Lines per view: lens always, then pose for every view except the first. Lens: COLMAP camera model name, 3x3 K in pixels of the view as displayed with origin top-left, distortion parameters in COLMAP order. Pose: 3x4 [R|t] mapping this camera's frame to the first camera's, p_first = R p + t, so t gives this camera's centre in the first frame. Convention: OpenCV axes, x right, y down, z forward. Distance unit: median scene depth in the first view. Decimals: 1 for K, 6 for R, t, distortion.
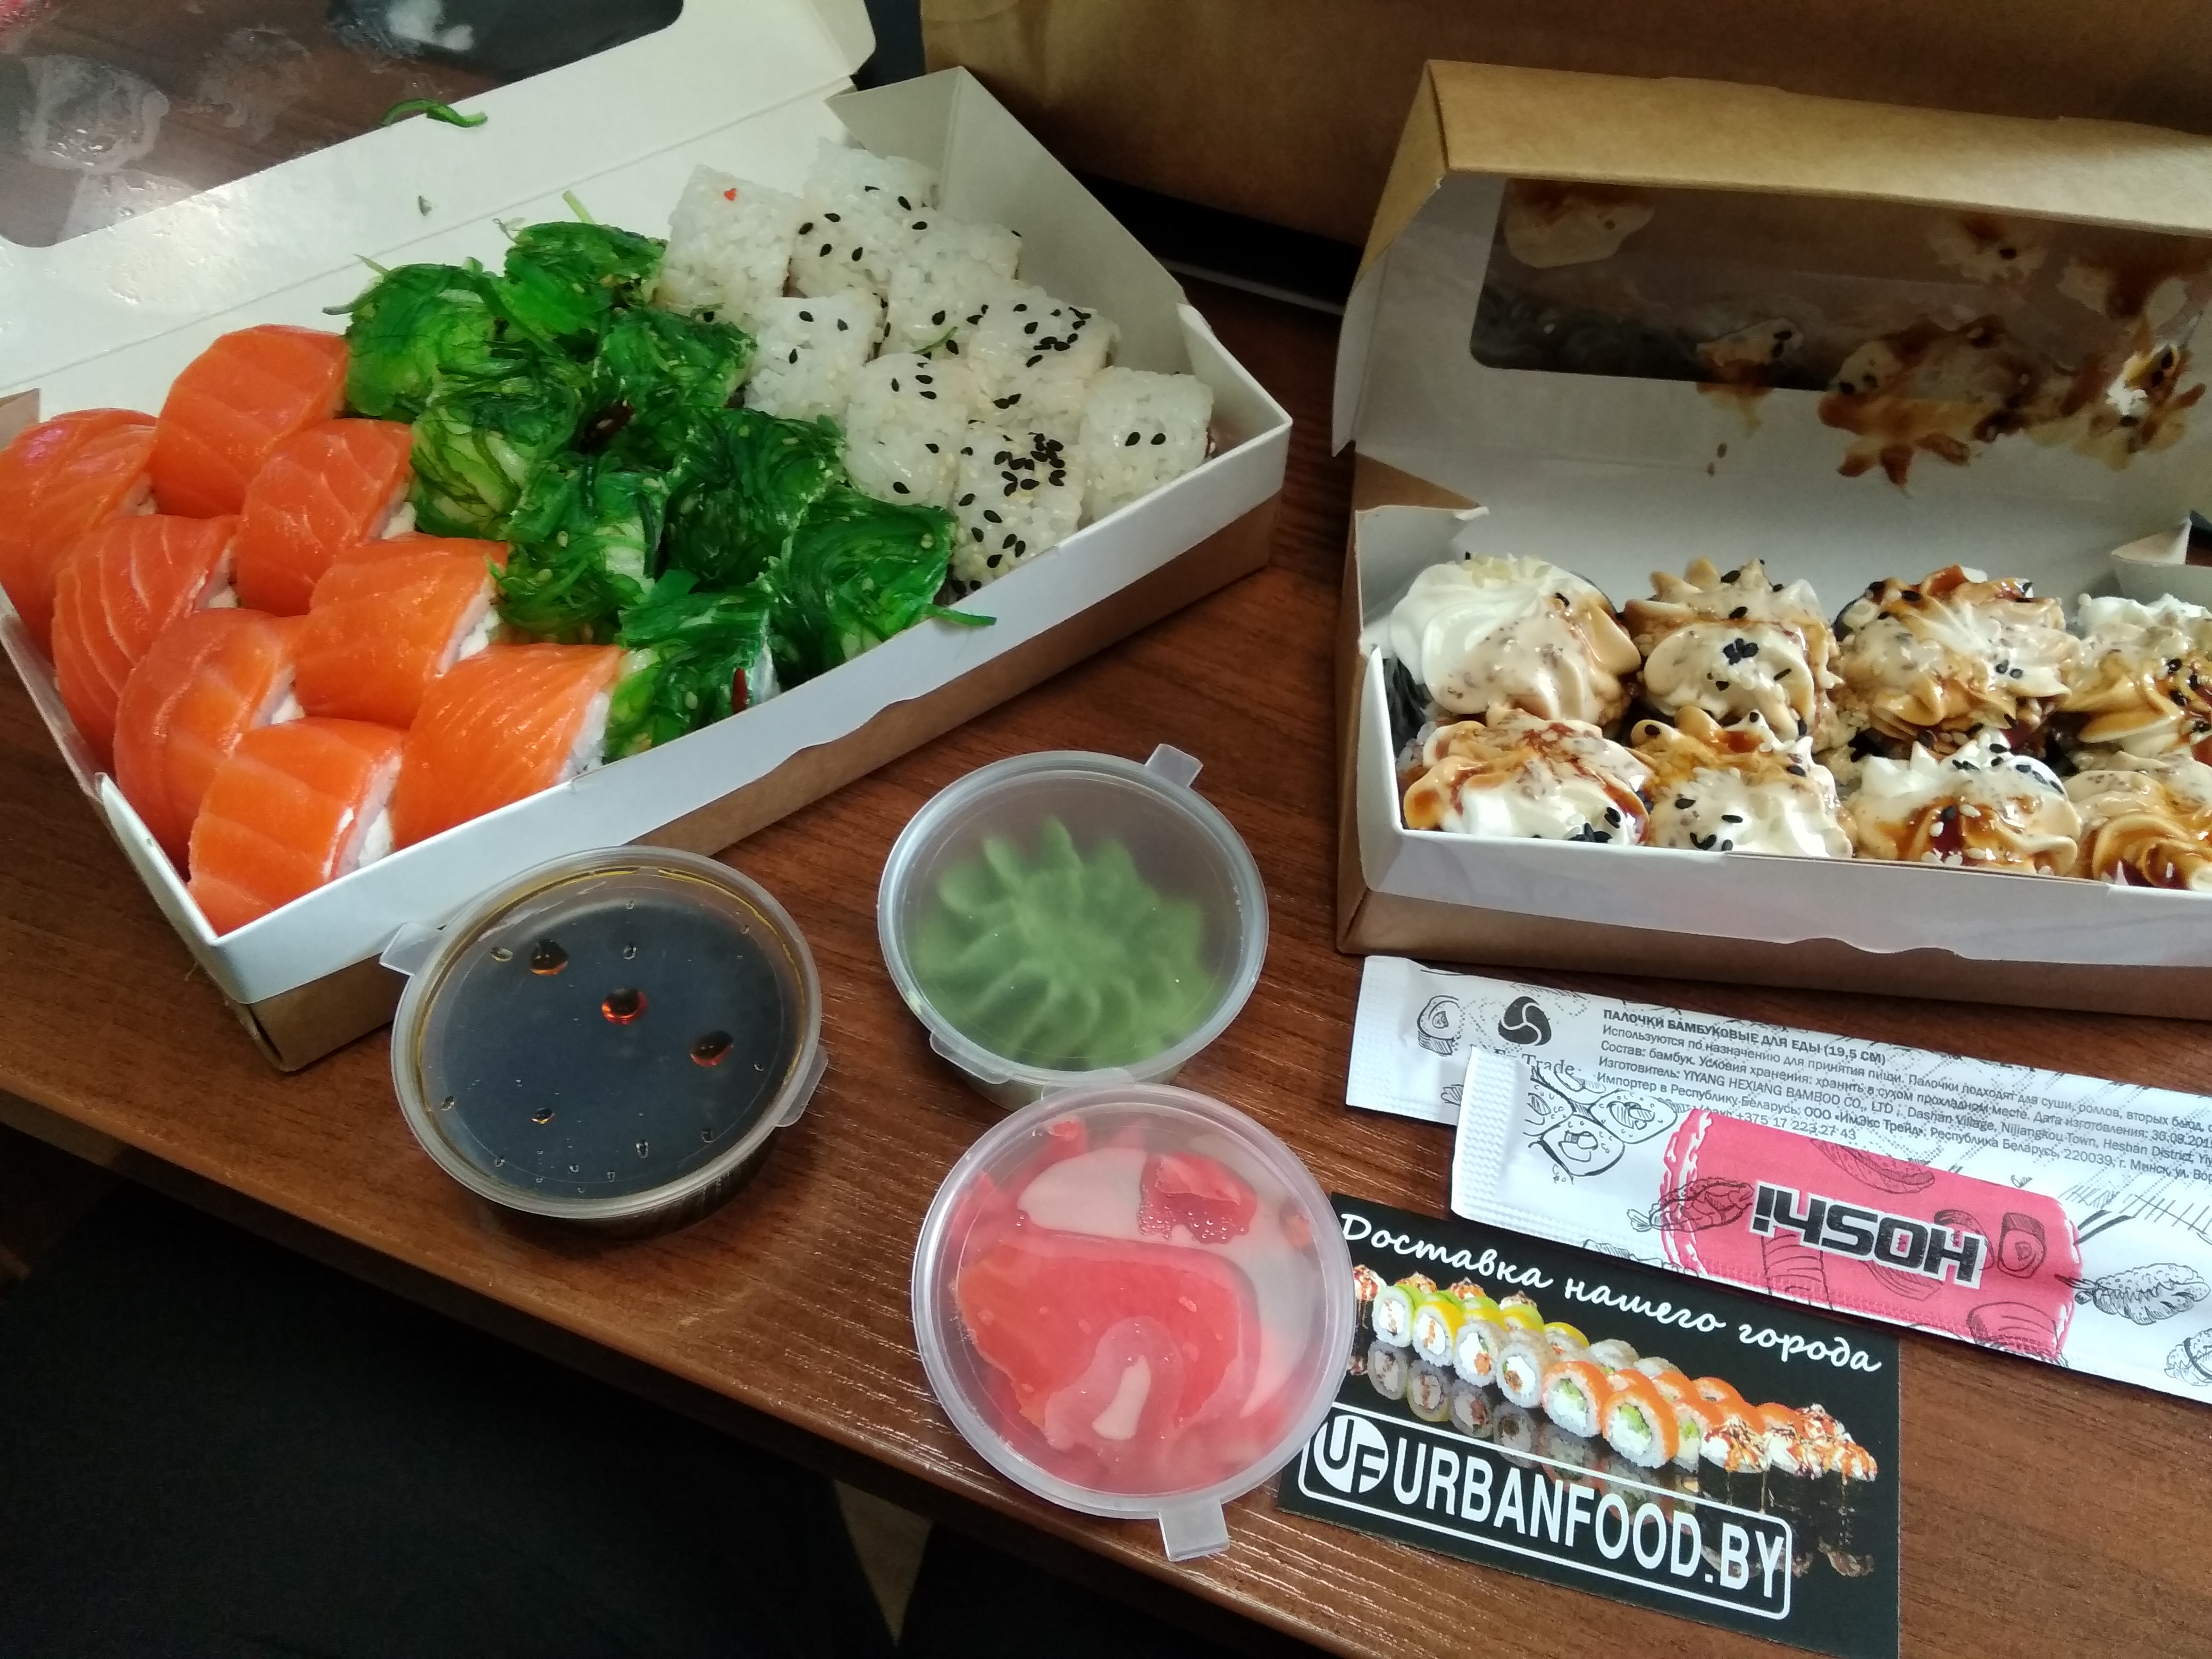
lens RADIAL K [[1728.5, 0, 1106.0], [0, 1728.5, 829.5], [0, 0, 1]] dist [0.078004, -0.159252]
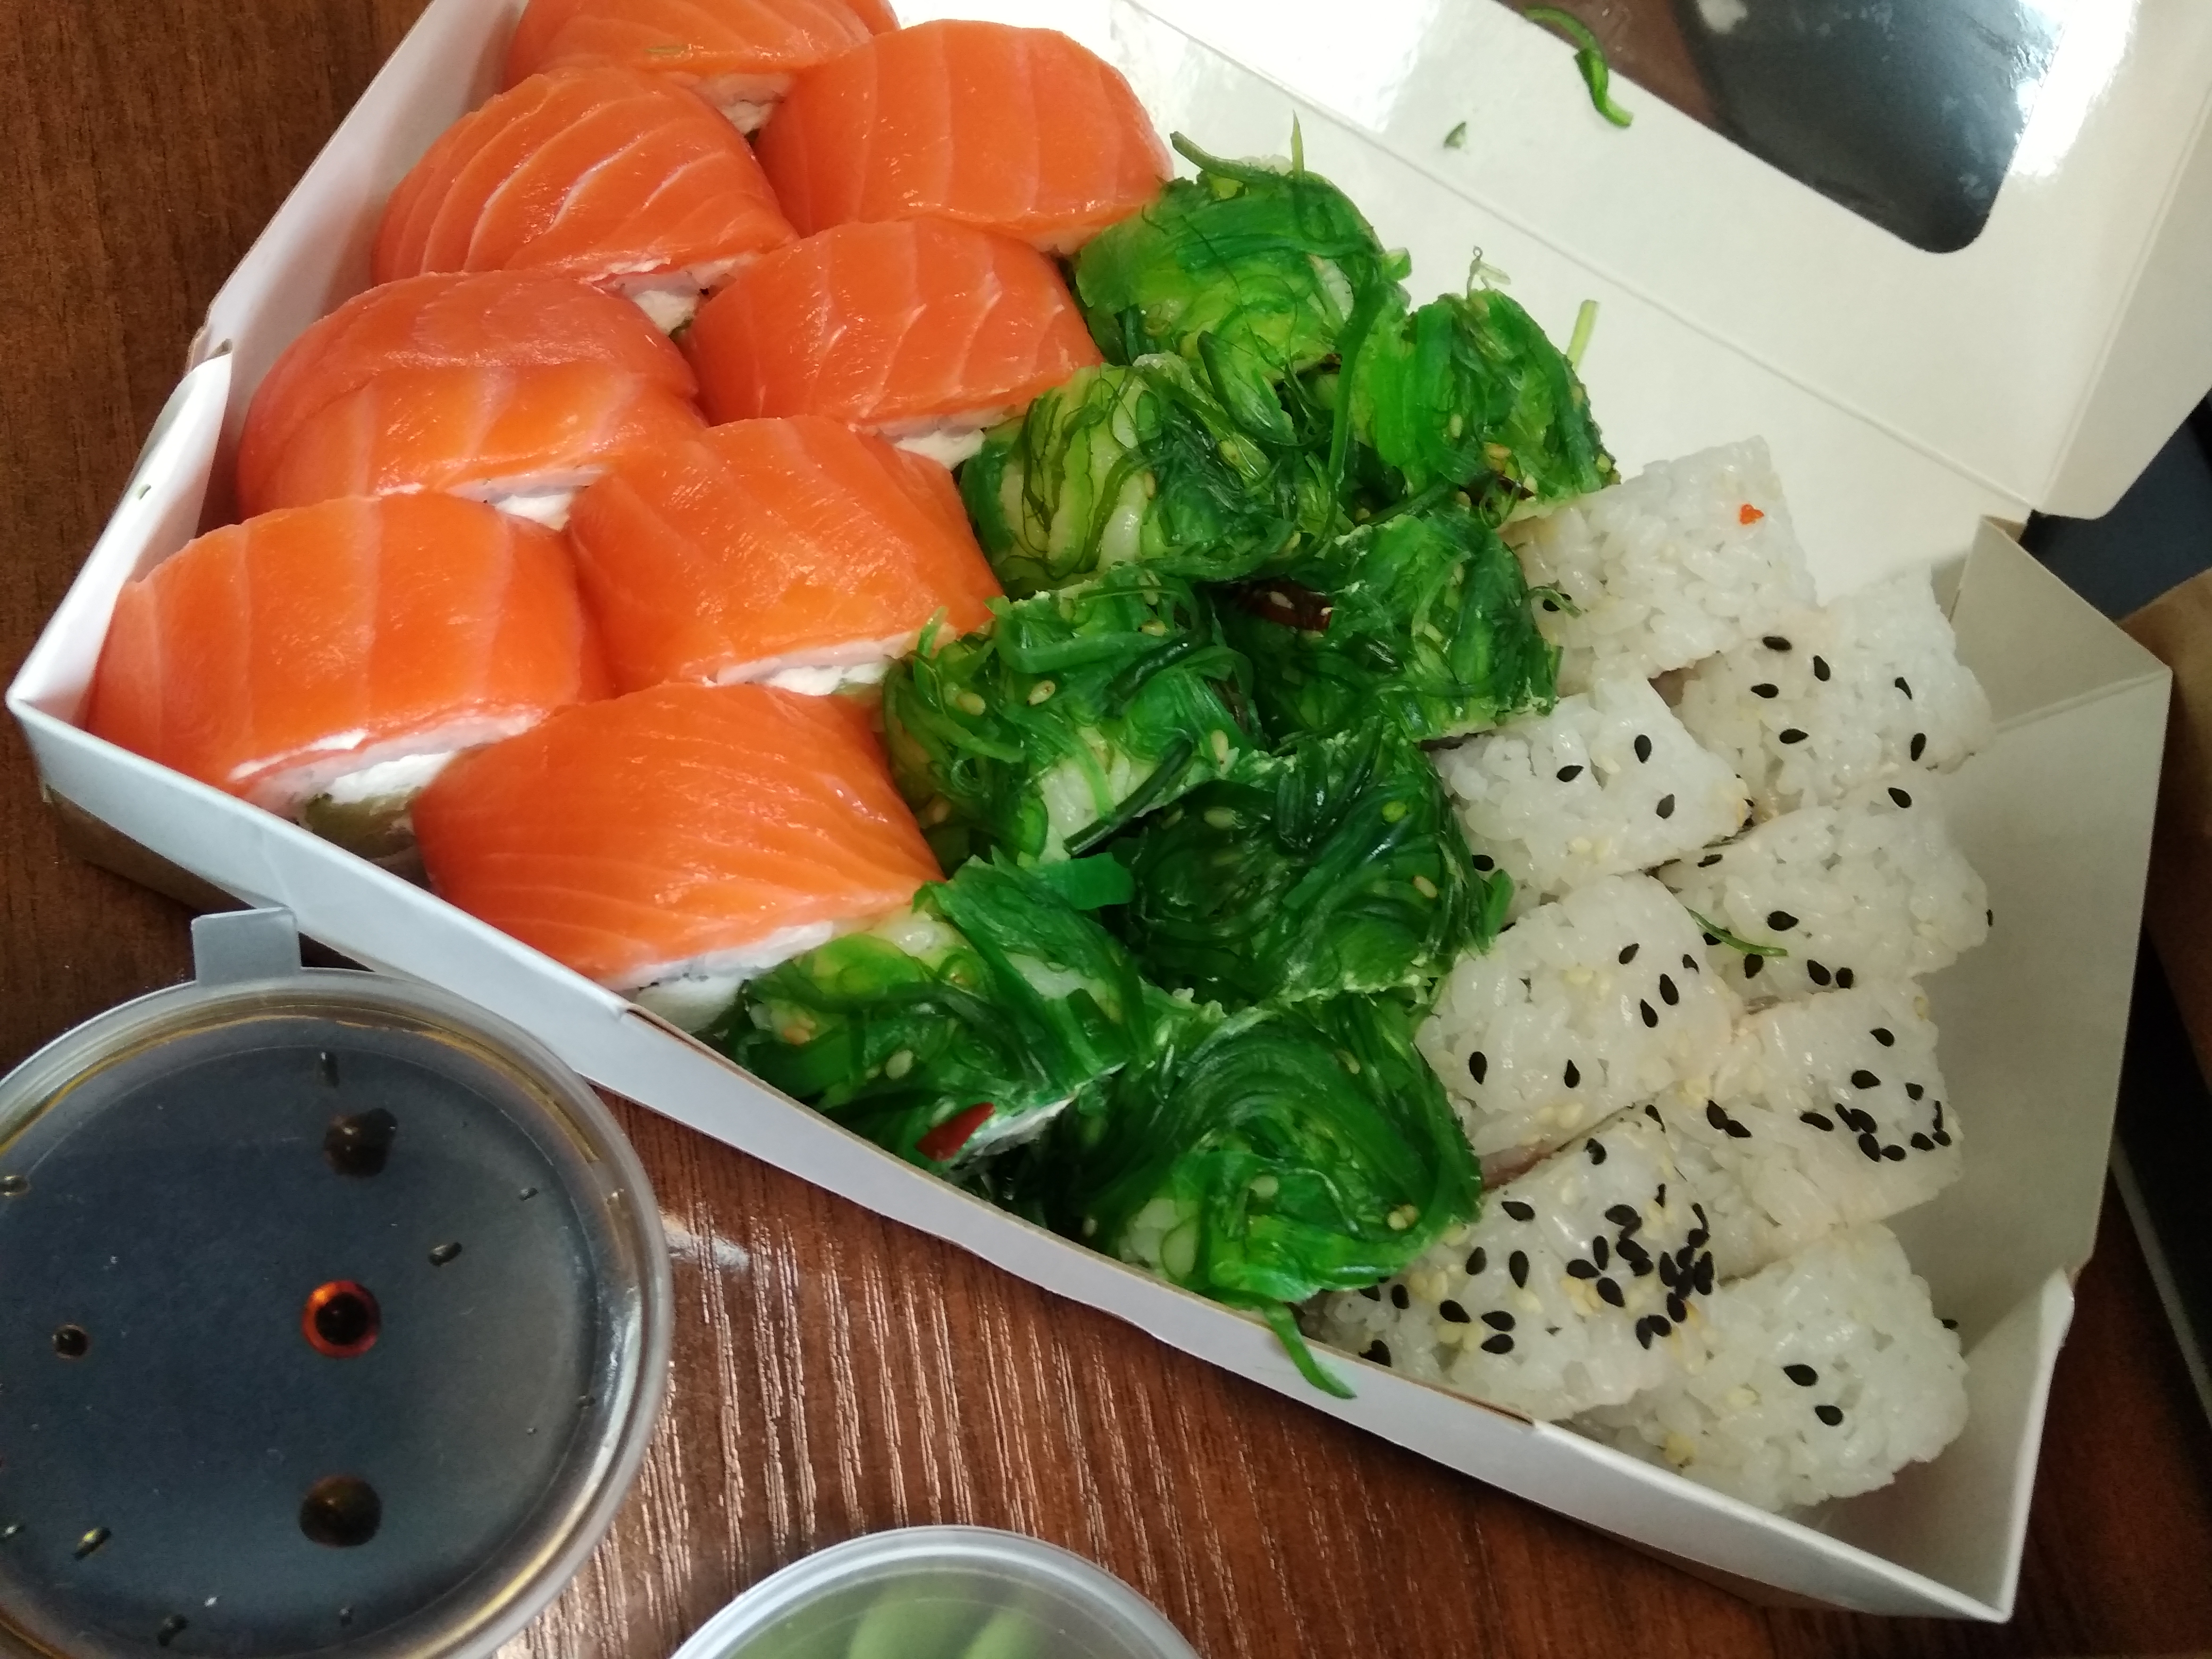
lens RADIAL K [[1728.5, 0, 1106.0], [0, 1728.5, 829.5], [0, 0, 1]] dist [0.078004, -0.159252]
pose [[0.532736, 0.825684, -0.185576, -0.145102], [-0.821061, 0.557415, 0.123073, -0.214422], [0.205062, 0.086804, 0.974892, 0.415283]]
